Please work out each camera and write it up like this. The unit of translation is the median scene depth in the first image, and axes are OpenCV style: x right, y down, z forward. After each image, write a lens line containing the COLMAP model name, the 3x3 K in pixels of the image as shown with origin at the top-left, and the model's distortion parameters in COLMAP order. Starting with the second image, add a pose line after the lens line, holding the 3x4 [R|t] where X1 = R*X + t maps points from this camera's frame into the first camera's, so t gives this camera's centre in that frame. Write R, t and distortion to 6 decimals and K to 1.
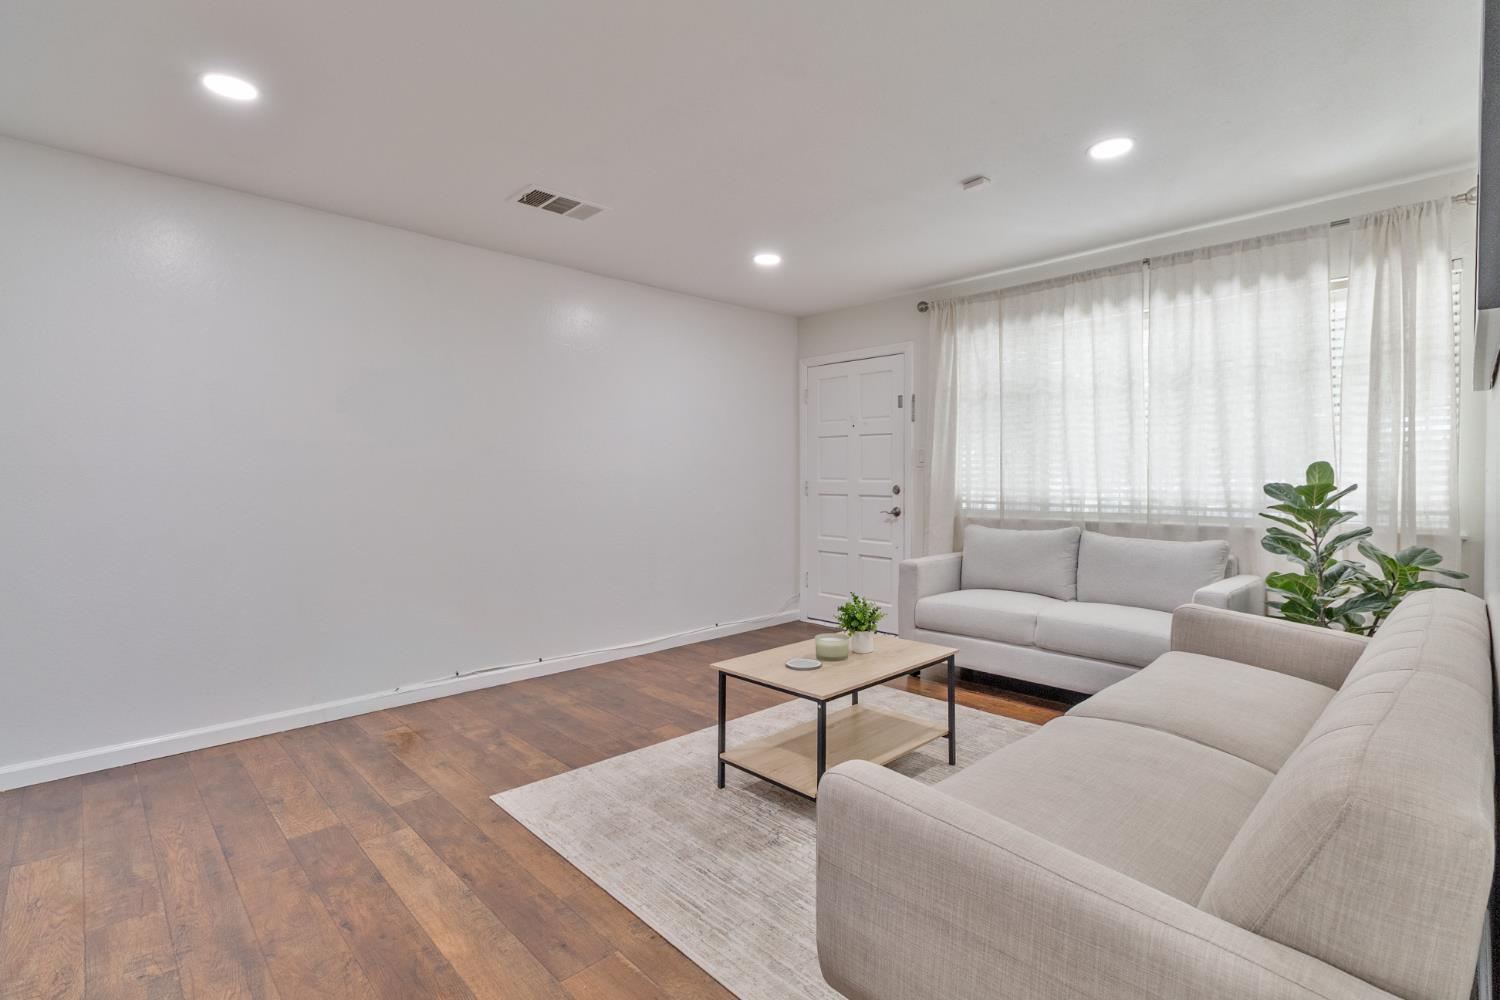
lens RADIAL K [[696.2, 0, 744.5], [0, 696.2, 485.5], [0, 0, 1]] dist [0.002551, 0.000154]
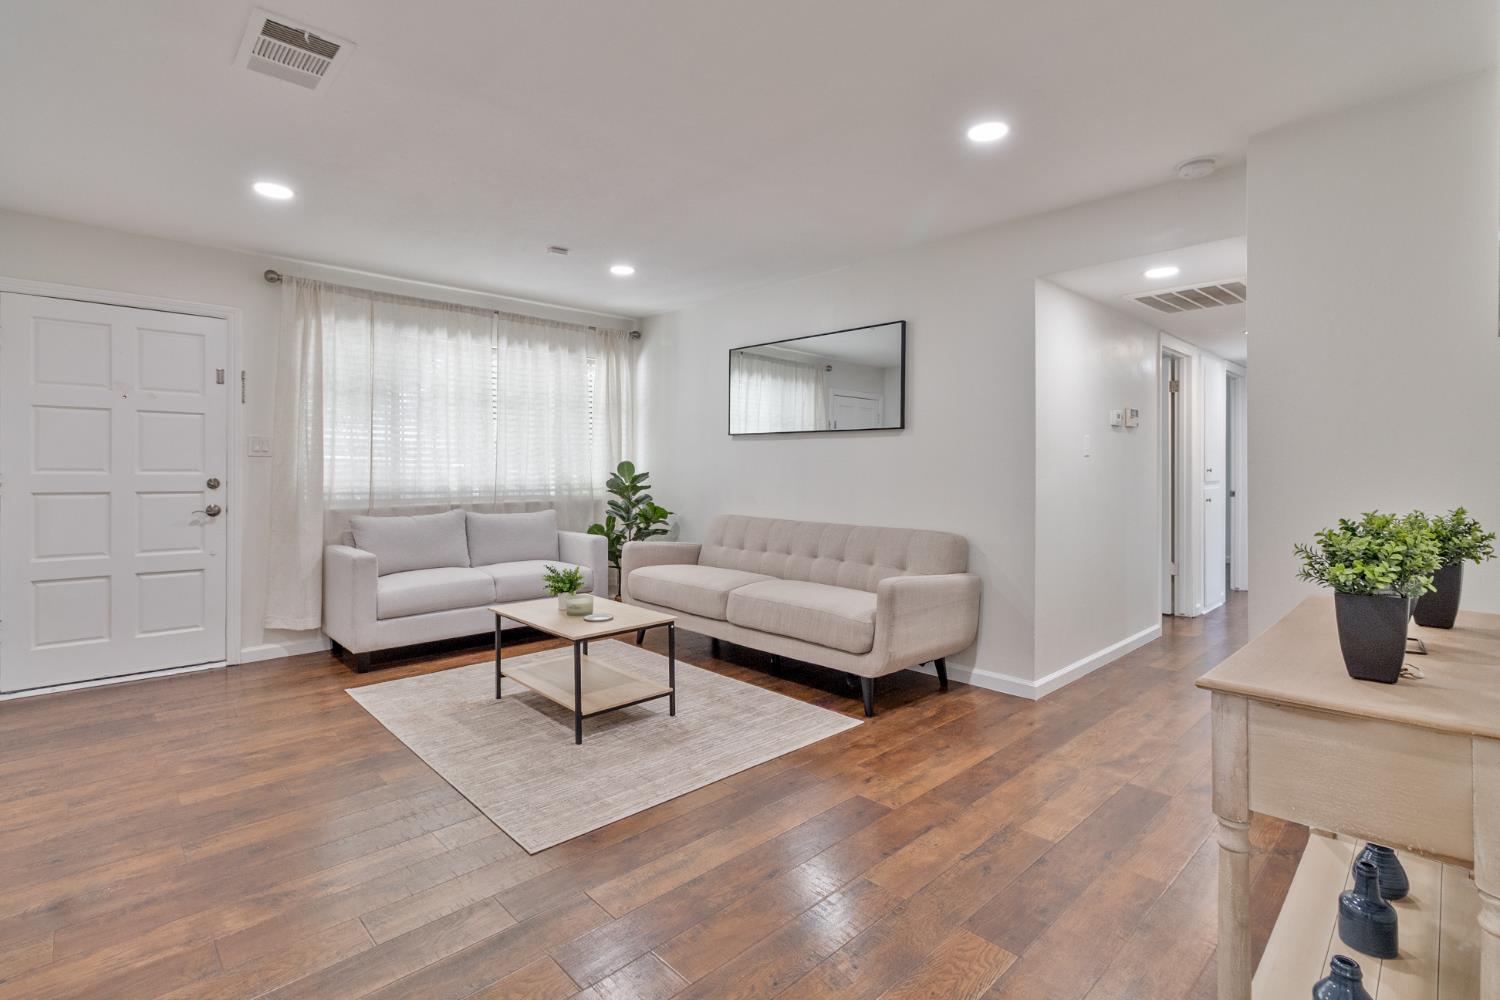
lens RADIAL K [[696.2, 0, 755.3], [0, 696.2, 468.2], [0, 0, 1]] dist [0.002551, 0.000154]
pose [[0.009252, 0.002771, 0.999953, -0.769155], [0.009043, 0.999955, -0.002854, -0.004850], [-0.999916, 0.009069, 0.009226, 0.463666]]
